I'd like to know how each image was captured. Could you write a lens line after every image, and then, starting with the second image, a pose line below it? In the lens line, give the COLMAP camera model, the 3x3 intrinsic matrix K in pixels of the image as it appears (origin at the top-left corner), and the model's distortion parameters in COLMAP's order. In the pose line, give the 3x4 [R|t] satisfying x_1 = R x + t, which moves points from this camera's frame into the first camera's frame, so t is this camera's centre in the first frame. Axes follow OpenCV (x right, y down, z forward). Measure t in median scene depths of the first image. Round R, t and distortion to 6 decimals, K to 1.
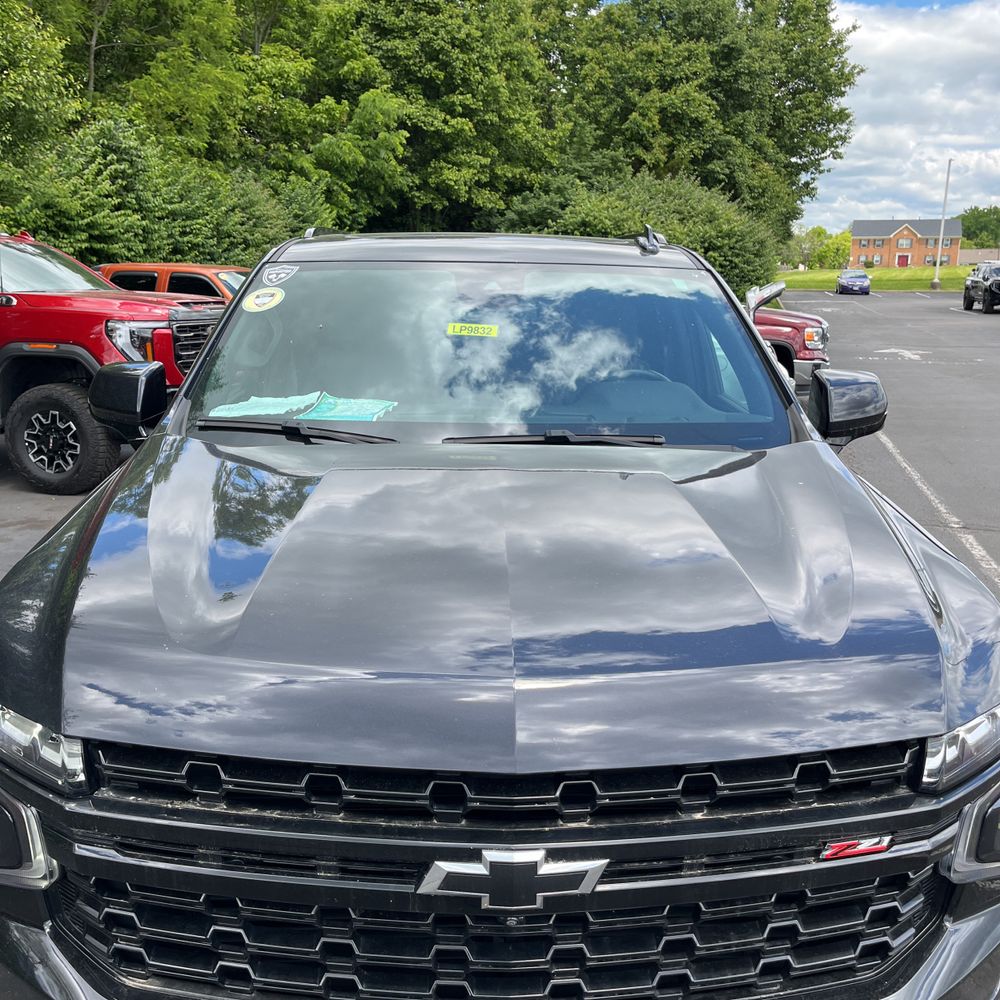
lens RADIAL K [[1046.2, 0, 504.0], [0, 1046.2, 491.7], [0, 0, 1]] dist [0.038278, -0.025896]
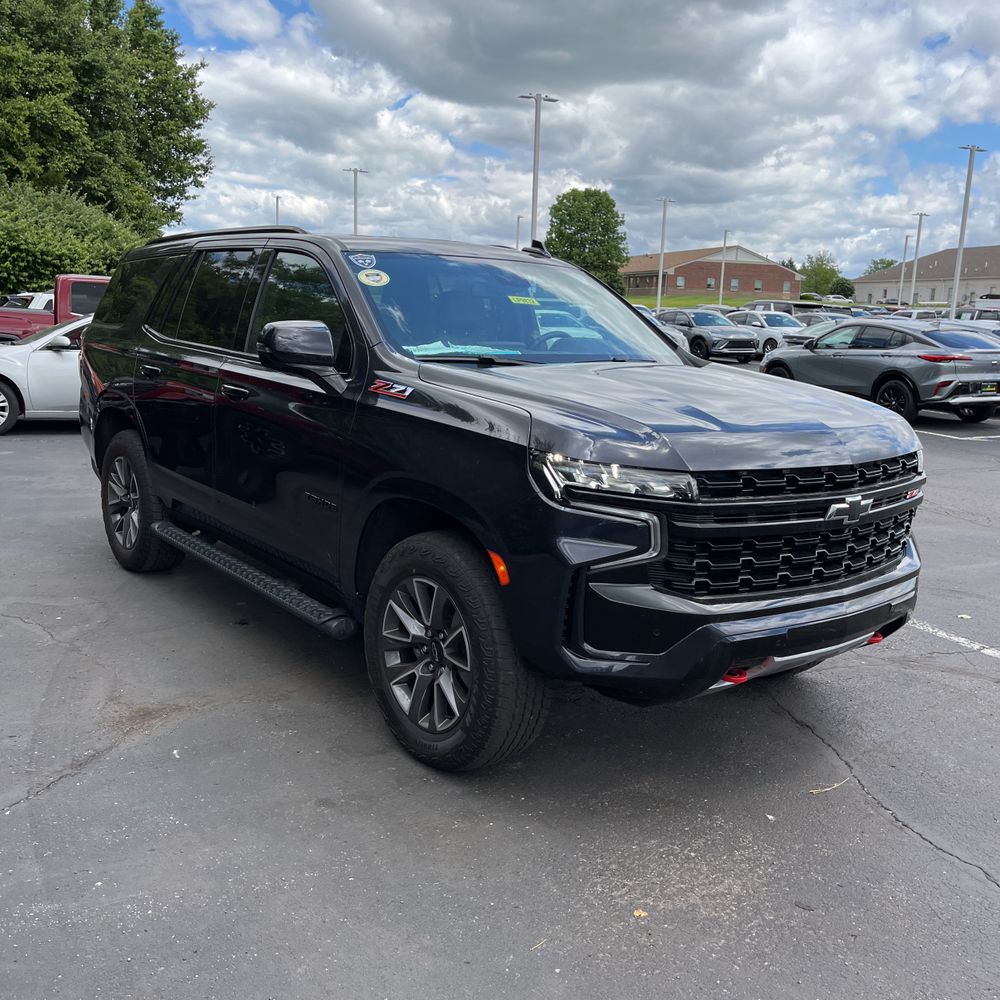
lens RADIAL K [[1045.3, 0, 511.5], [0, 1045.3, 494.6], [0, 0, 1]] dist [0.069657, -0.086140]
pose [[0.803253, -0.083617, 0.589739, -0.141326], [0.096792, 0.995261, 0.009279, 0.017173], [-0.587721, 0.049629, 0.807540, -0.031921]]
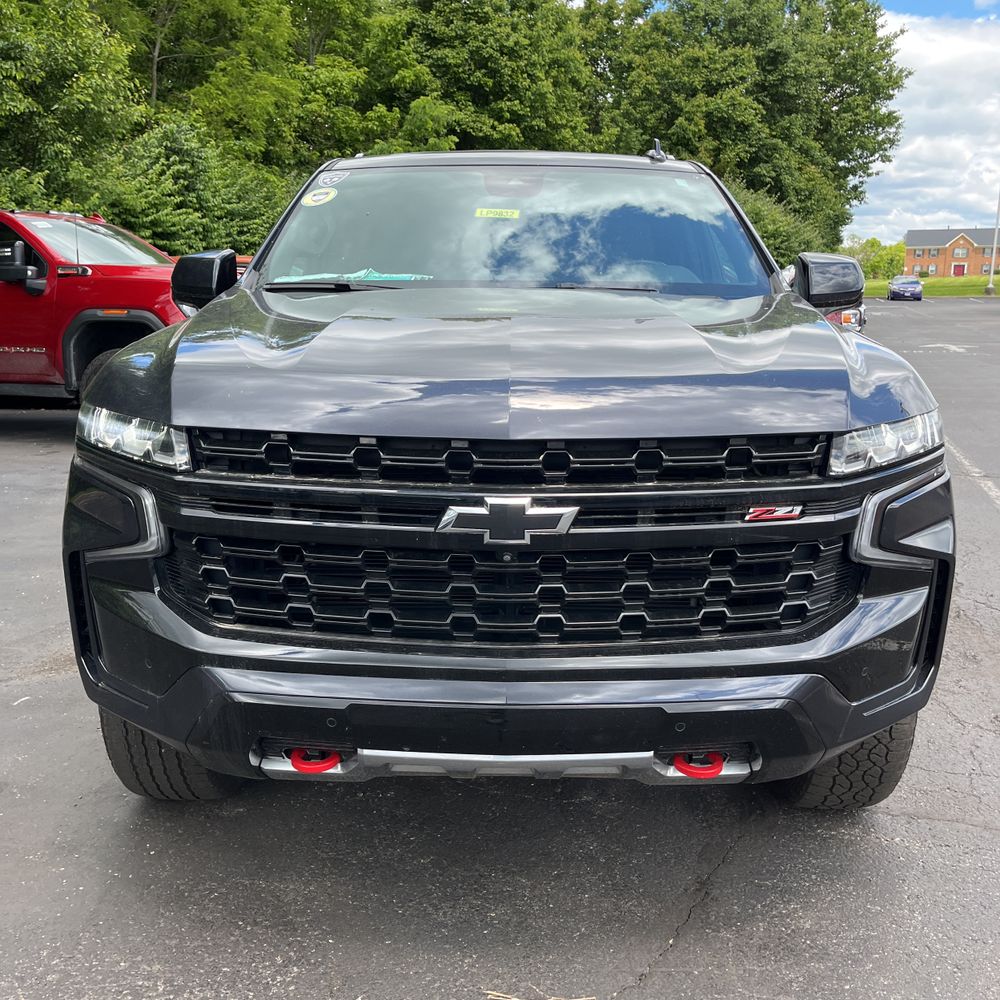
lens RADIAL K [[1045.3, 0, 511.5], [0, 1045.3, 494.6], [0, 0, 1]] dist [0.069657, -0.086140]
pose [[0.999133, -0.000822, -0.041631, 0.004946], [0.000217, 0.999894, -0.014536, 0.025407], [0.041638, 0.014514, 0.999027, -0.023492]]
